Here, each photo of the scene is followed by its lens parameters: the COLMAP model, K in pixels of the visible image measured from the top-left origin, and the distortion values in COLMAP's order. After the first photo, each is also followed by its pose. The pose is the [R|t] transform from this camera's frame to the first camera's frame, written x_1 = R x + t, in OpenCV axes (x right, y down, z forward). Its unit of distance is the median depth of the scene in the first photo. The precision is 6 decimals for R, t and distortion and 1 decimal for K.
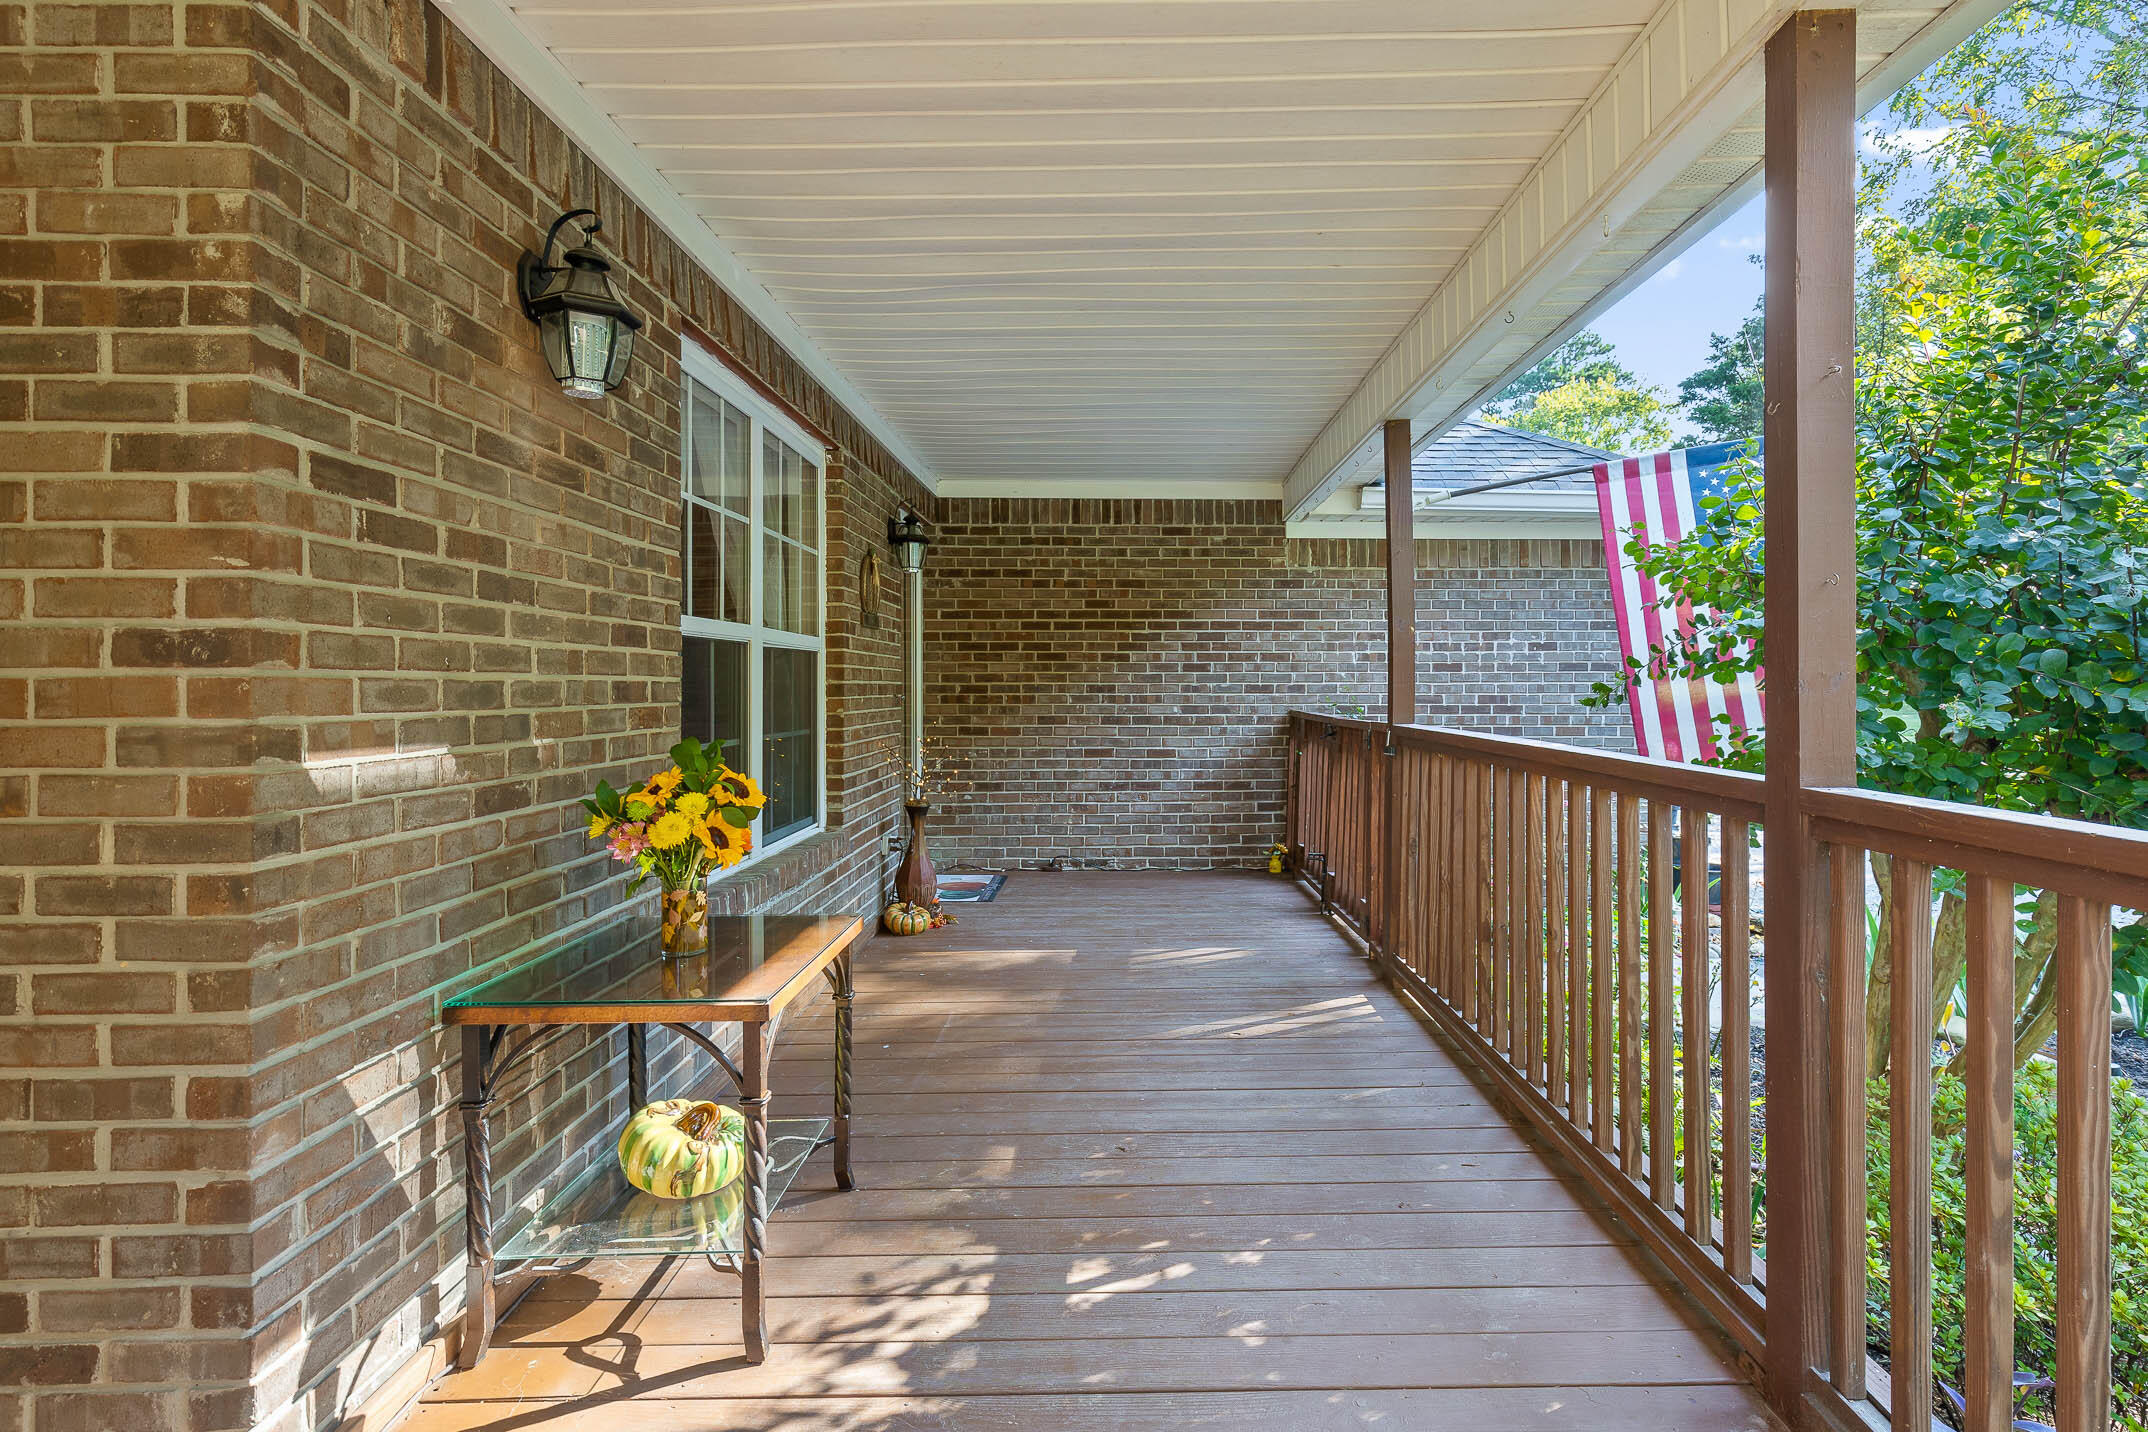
lens RADIAL K [[1029.0, 0, 1131.2], [0, 1029.0, 697.8], [0, 0, 1]] dist [0.012589, -0.002069]
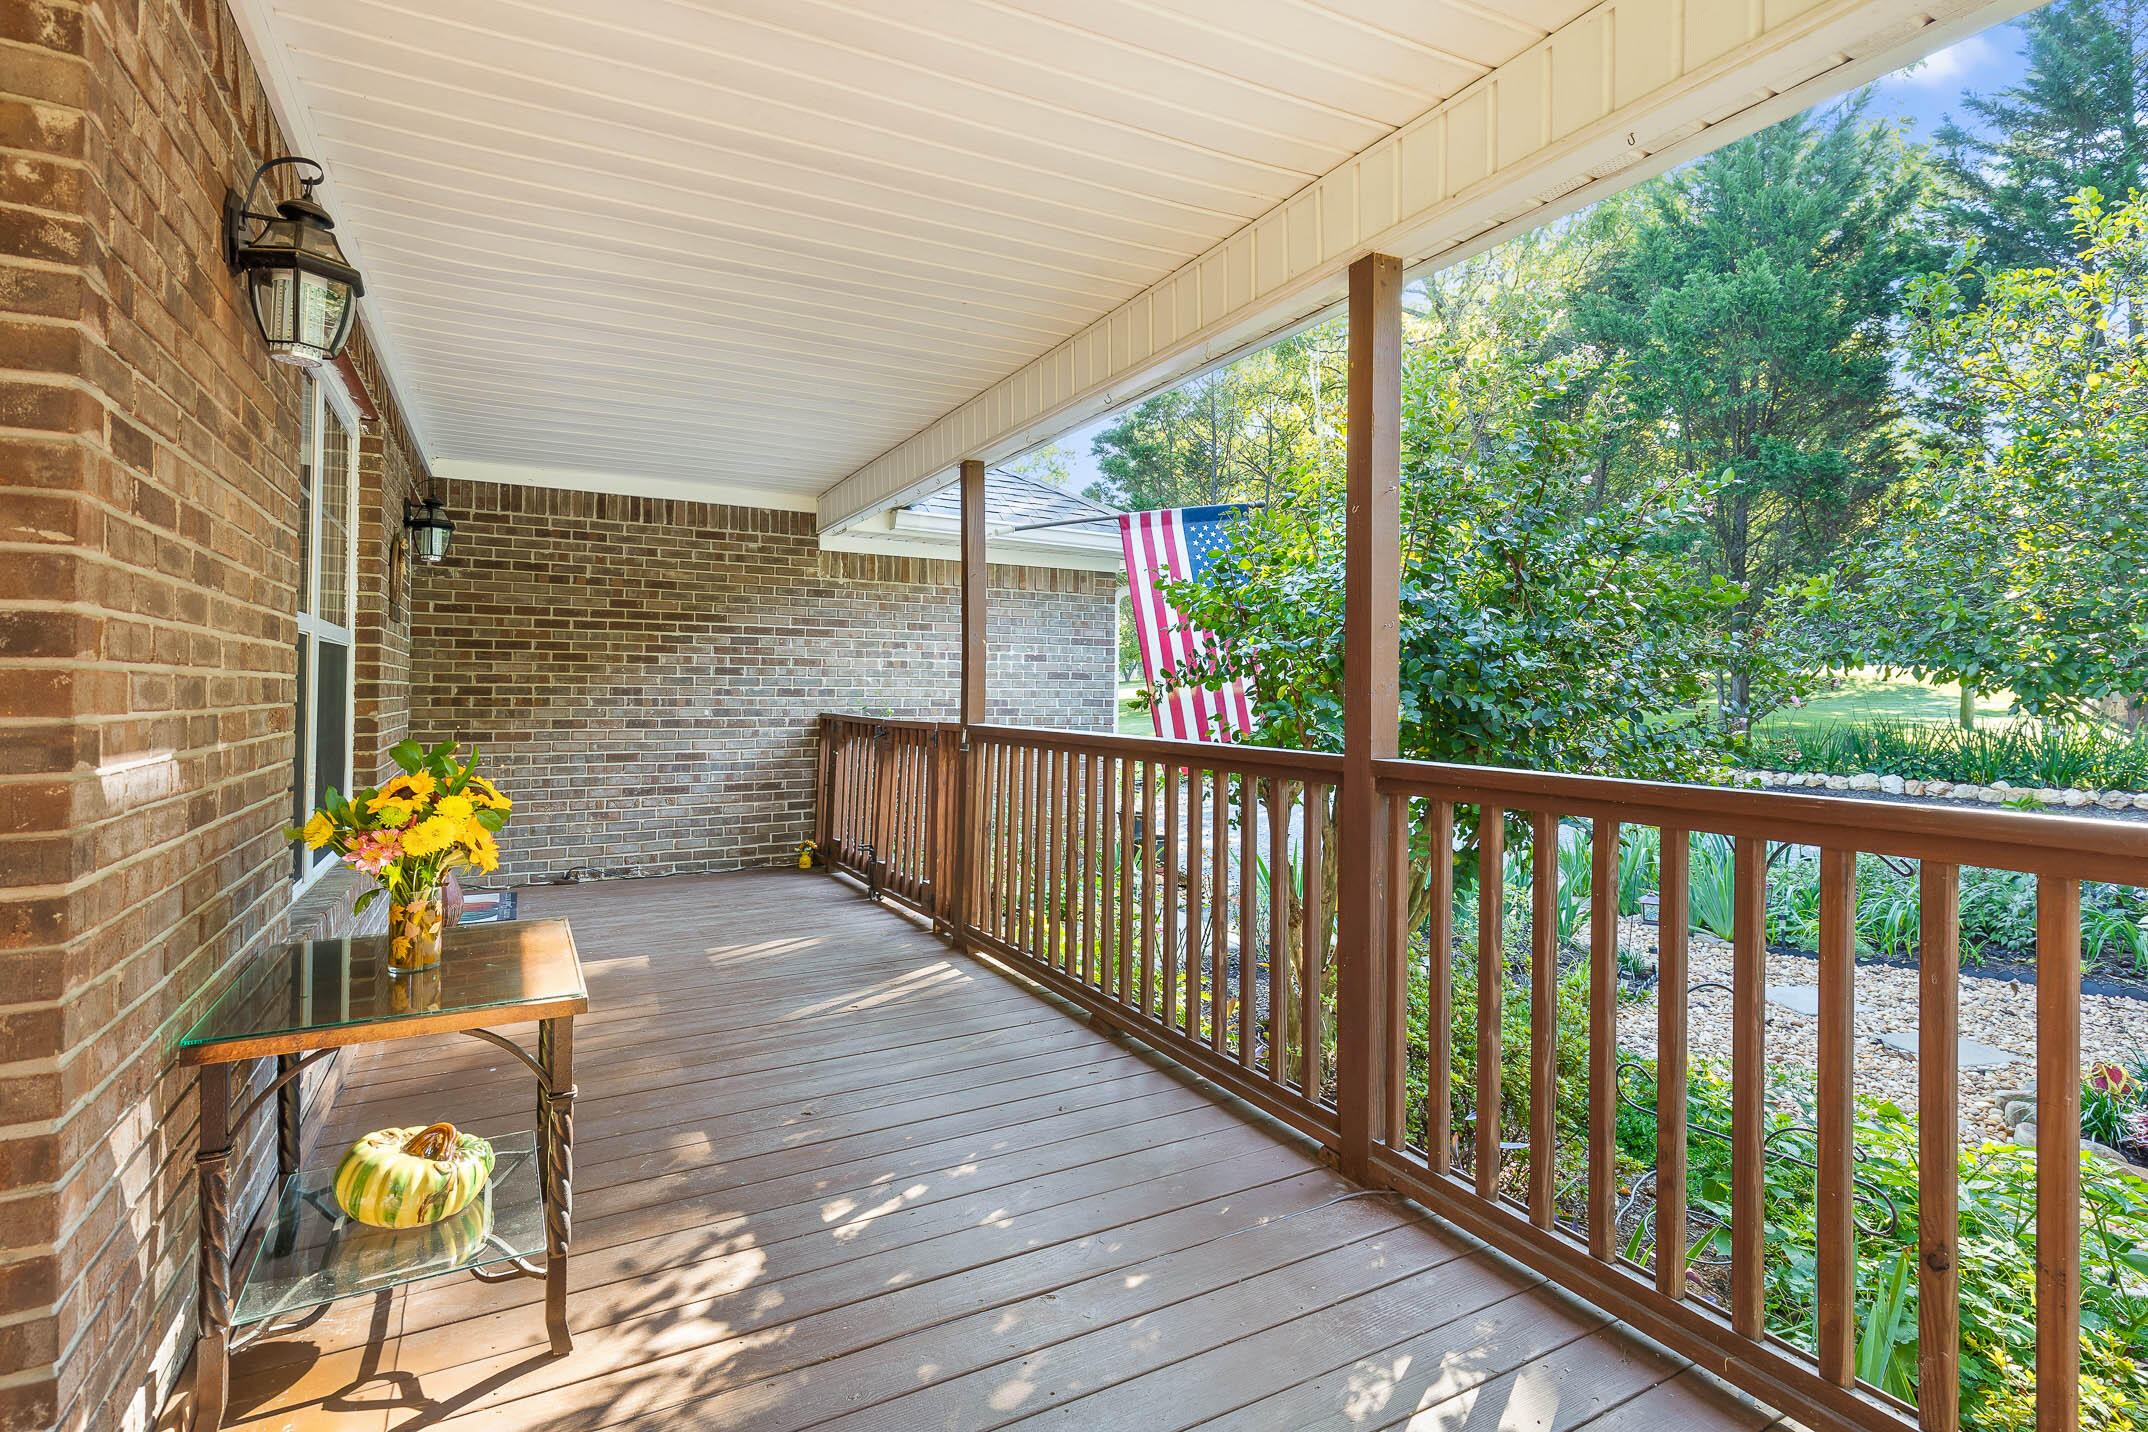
lens RADIAL K [[985.6, 0, 1066.9], [0, 985.6, 699.1], [0, 0, 1]] dist [0.006942, -0.000121]
pose [[0.894184, 0.003693, 0.447685, -0.275271], [-0.002308, 0.999991, -0.003639, 0.003543], [-0.447694, 0.002220, 0.894184, -0.065792]]
